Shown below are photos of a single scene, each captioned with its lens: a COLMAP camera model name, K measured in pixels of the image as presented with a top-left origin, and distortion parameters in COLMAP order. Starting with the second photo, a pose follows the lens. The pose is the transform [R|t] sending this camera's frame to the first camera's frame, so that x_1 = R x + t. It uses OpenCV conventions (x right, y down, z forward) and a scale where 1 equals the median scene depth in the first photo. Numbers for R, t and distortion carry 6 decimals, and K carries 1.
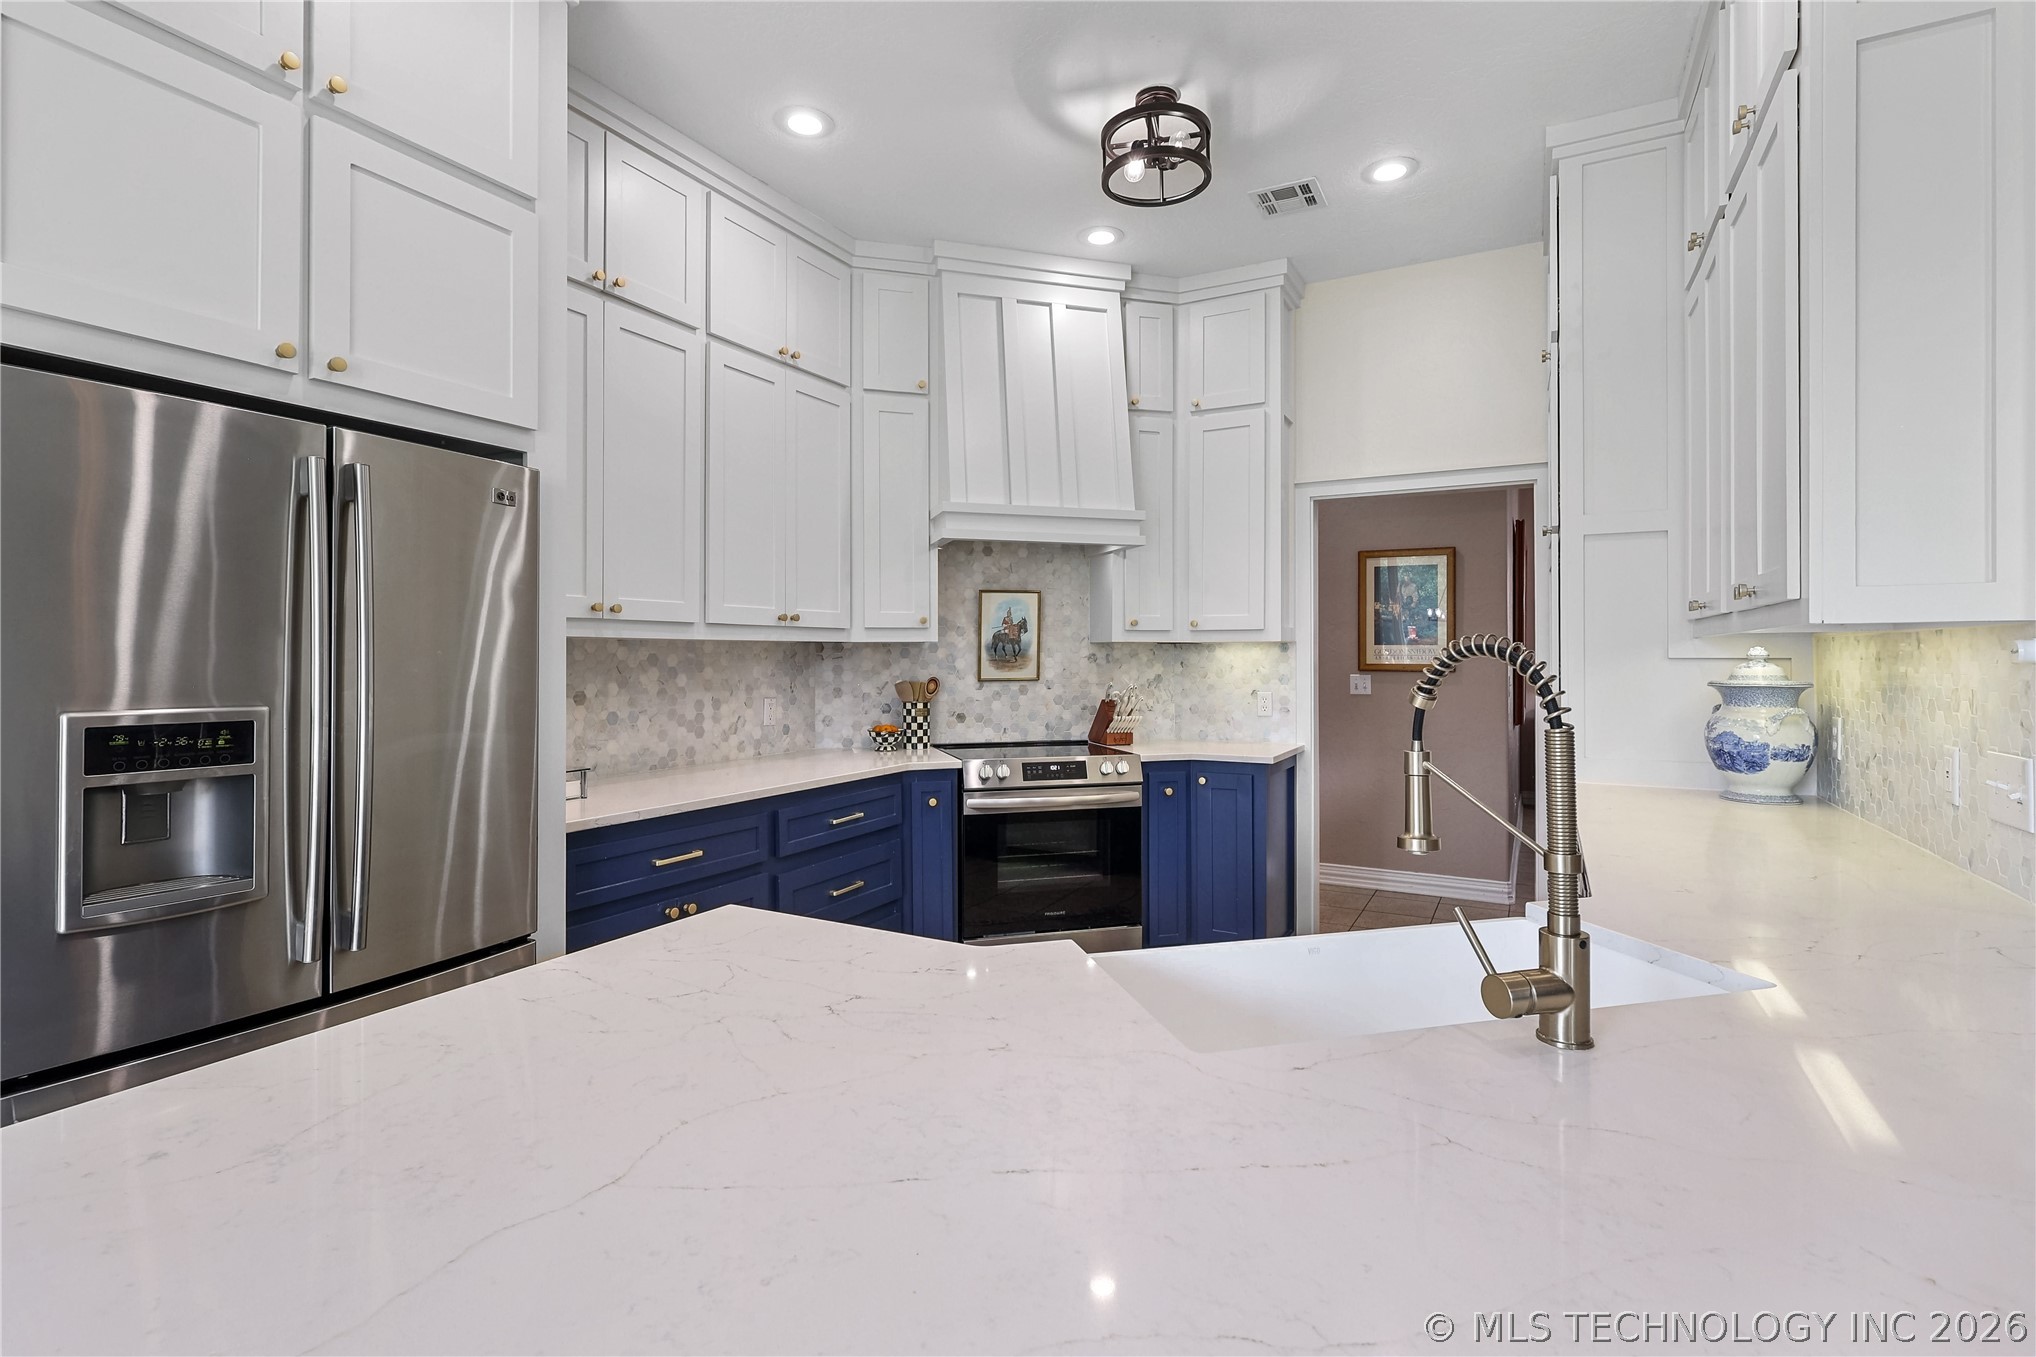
lens RADIAL K [[956.3, 0, 1025.0], [0, 956.3, 658.7], [0, 0, 1]] dist [0.000210, 0.001536]
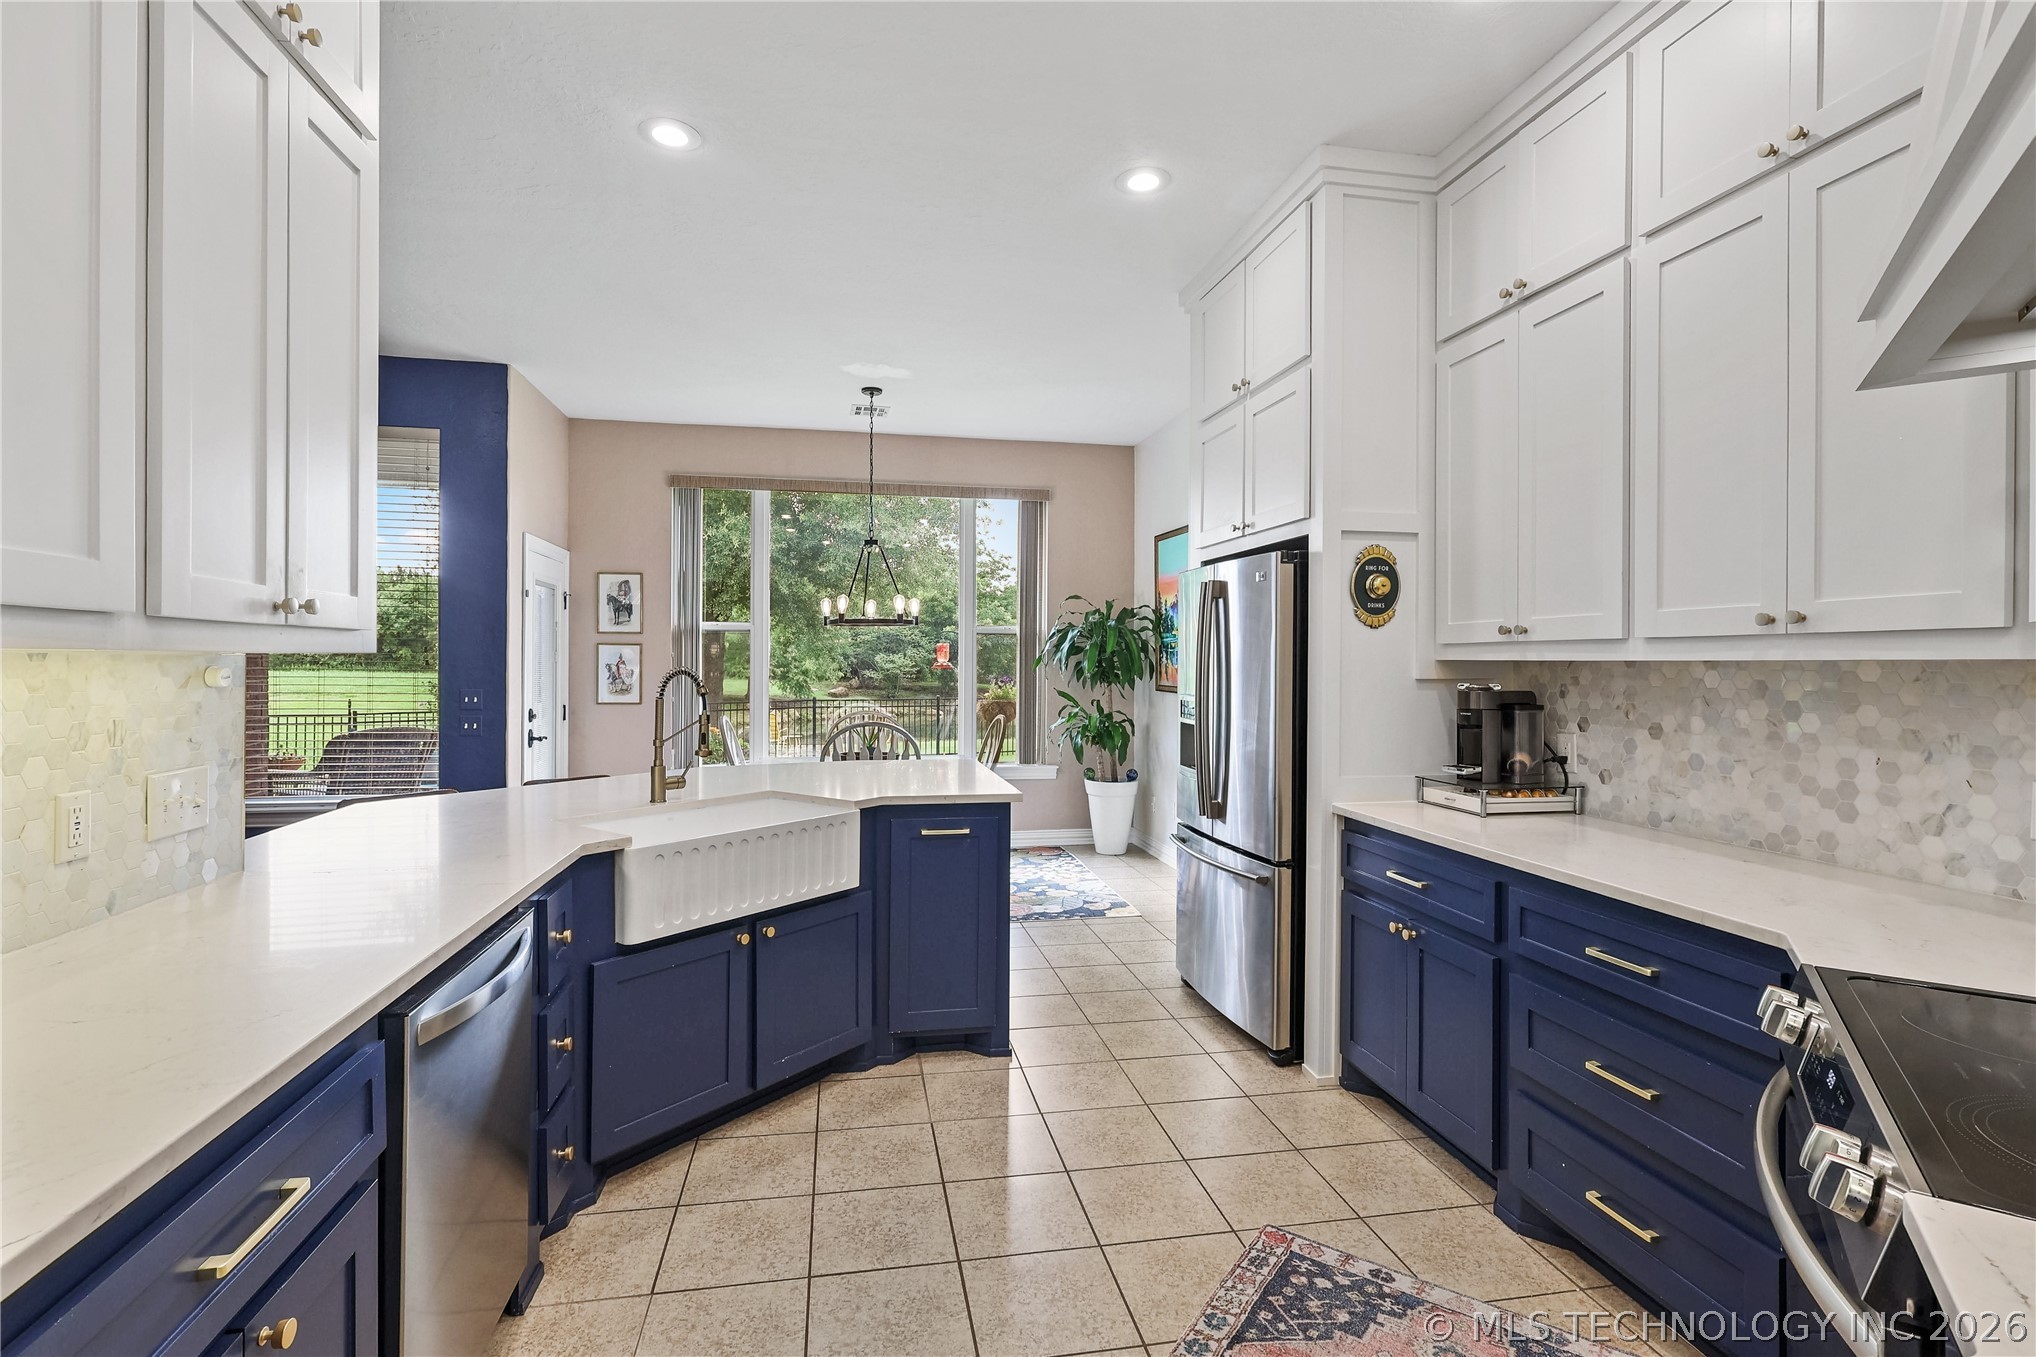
lens RADIAL K [[956.3, 0, 1021.3], [0, 956.3, 664.8], [0, 0, 1]] dist [0.000210, 0.001536]
pose [[-0.769494, -0.001876, -0.638651, 0.437578], [-0.007570, 0.999952, 0.006184, -0.015588], [0.638609, 0.009593, -0.769471, 1.118780]]
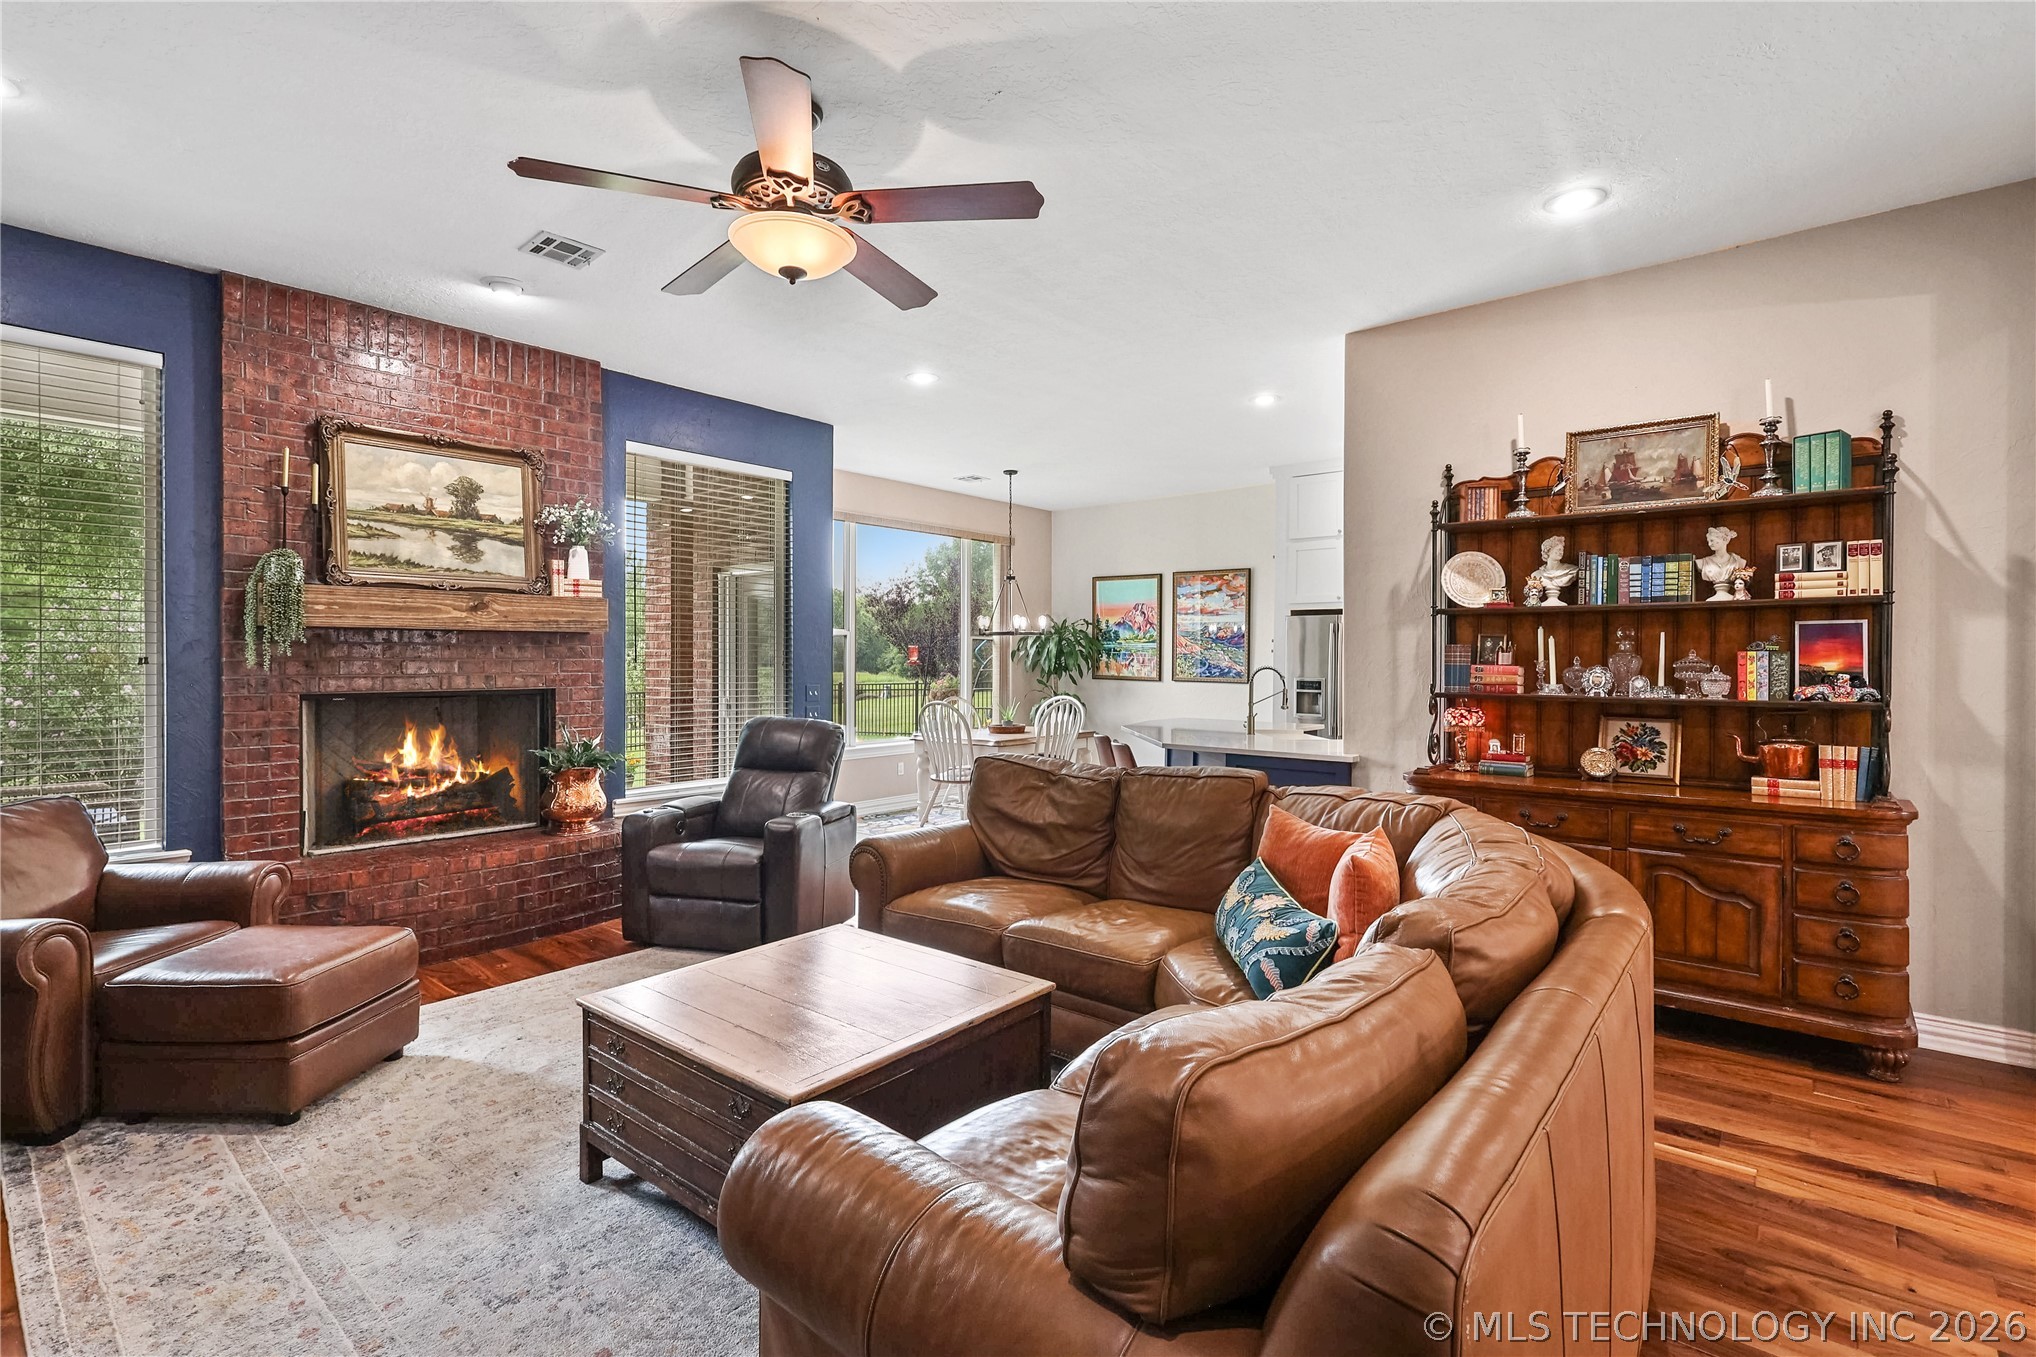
lens RADIAL K [[956.3, 0, 1029.3], [0, 956.3, 659.5], [0, 0, 1]] dist [0.000210, 0.001536]
pose [[-0.201711, 0.000235, -0.979445, 1.849827], [-0.008450, 0.999962, 0.001980, -0.017140], [0.979409, 0.008676, -0.201702, 0.233537]]
